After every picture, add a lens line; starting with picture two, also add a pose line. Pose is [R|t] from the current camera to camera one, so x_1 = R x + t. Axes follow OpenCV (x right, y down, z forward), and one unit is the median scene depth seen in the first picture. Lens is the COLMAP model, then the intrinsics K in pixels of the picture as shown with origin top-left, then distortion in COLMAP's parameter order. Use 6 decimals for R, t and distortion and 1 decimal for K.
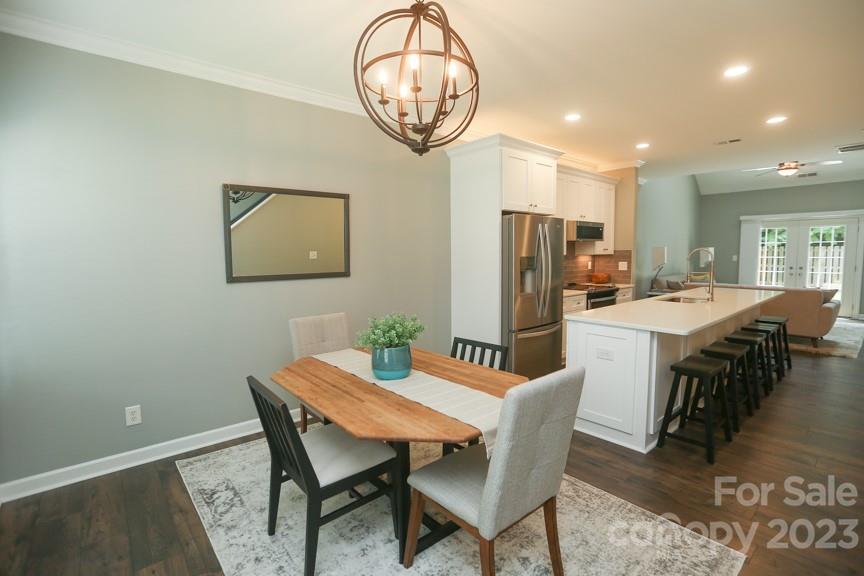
lens RADIAL K [[399.9, 0, 437.5], [0, 399.9, 287.9], [0, 0, 1]] dist [-0.030271, 0.003551]
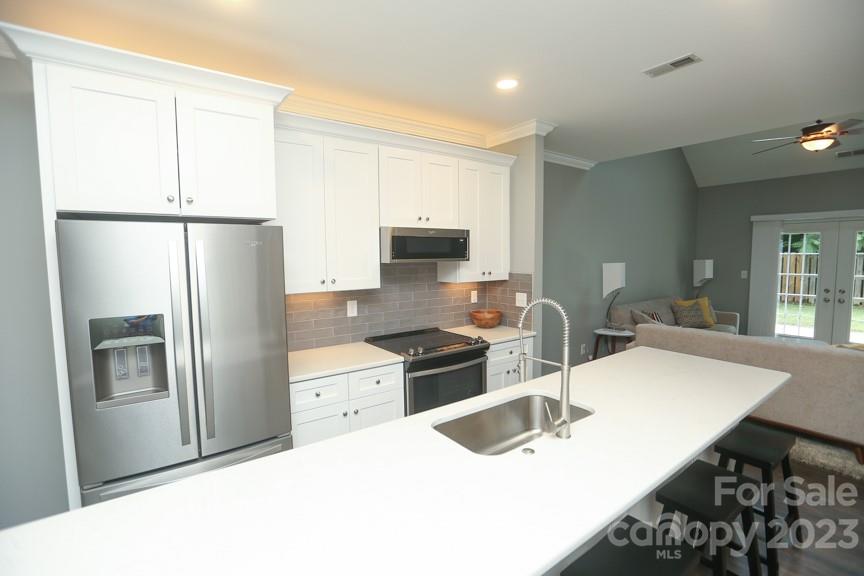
lens RADIAL K [[399.9, 0, 426.7], [0, 399.9, 291.3], [0, 0, 1]] dist [-0.030271, 0.003551]
pose [[0.996963, 0.003908, -0.077783, 0.365295], [-0.003837, 0.999992, 0.001055, -0.066966], [0.077787, -0.000754, 0.996970, 0.376875]]
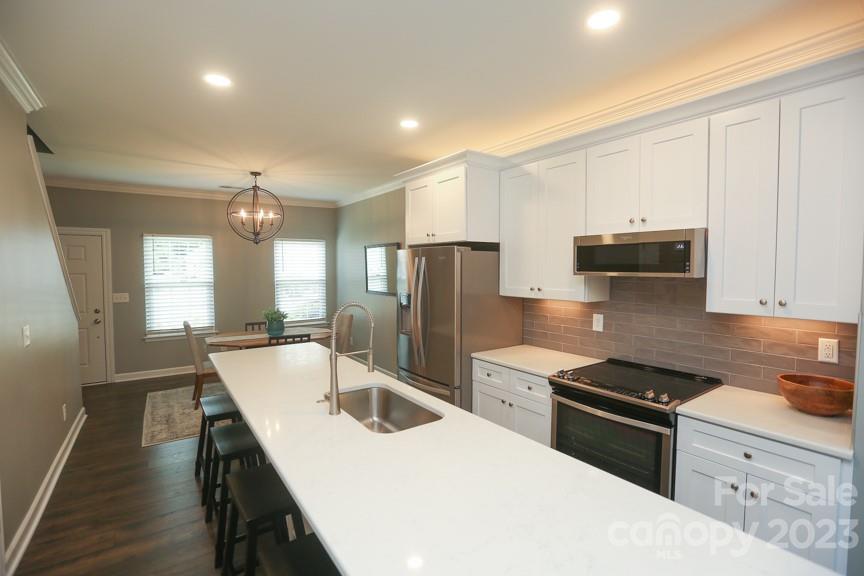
lens RADIAL K [[399.9, 0, 434.6], [0, 399.9, 284.4], [0, 0, 1]] dist [-0.030271, 0.003551]
pose [[-0.086018, 0.049749, -0.995051, 0.723096], [-0.087345, 0.994530, 0.057274, -0.100206], [0.992457, 0.091840, -0.081202, 0.715966]]
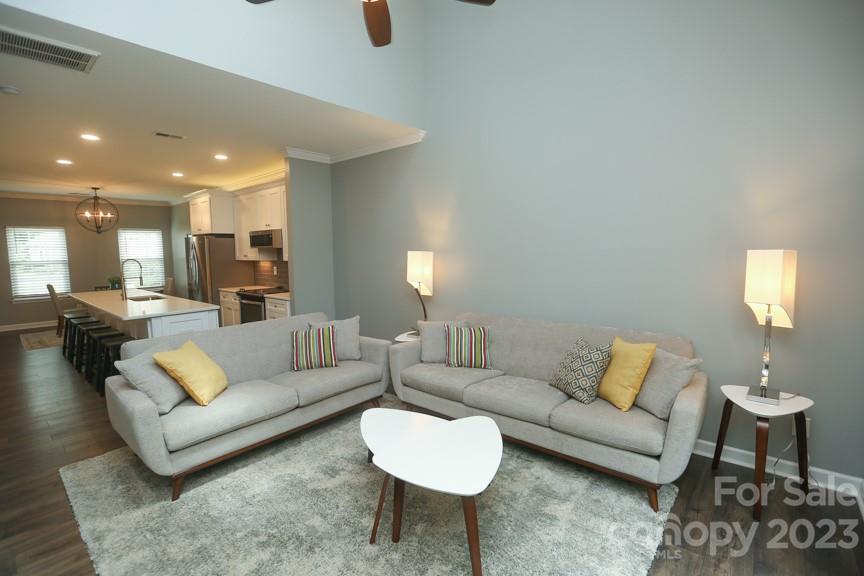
lens RADIAL K [[399.9, 0, 436.2], [0, 399.9, 281.8], [0, 0, 1]] dist [-0.030271, 0.003551]
pose [[0.164960, 0.084679, -0.982658, 1.339113], [-0.075607, 0.994462, 0.073004, -0.123525], [0.983398, 0.062253, 0.170449, 1.122883]]
